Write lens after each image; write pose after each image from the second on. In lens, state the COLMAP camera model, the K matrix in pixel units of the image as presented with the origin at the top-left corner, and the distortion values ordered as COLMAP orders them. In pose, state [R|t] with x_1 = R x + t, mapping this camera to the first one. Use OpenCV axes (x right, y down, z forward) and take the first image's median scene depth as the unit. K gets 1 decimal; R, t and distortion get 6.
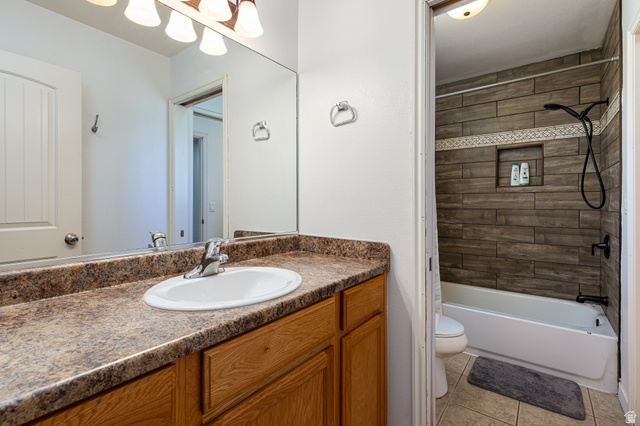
lens RADIAL K [[301.1, 0, 320.7], [0, 301.1, 205.6], [0, 0, 1]] dist [-0.000589, -0.000500]
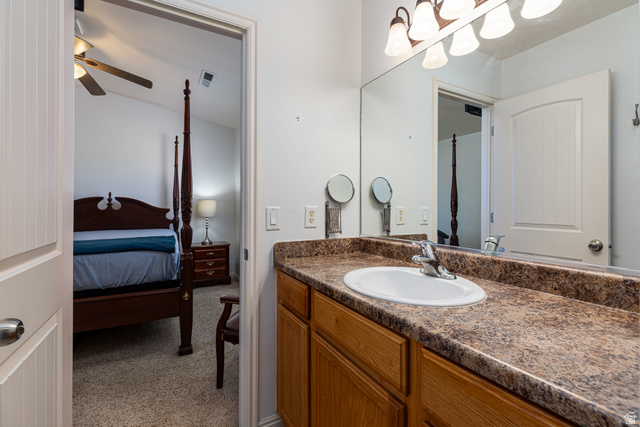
lens RADIAL K [[289.6, 0, 320.7], [0, 289.6, 209.7], [0, 0, 1]] dist [-0.002515, -0.000652]
pose [[-0.409427, -0.009071, -0.912298, 0.425377], [-0.013773, 0.999898, -0.003761, 0.024967], [0.912239, 0.011026, -0.409511, 0.786074]]
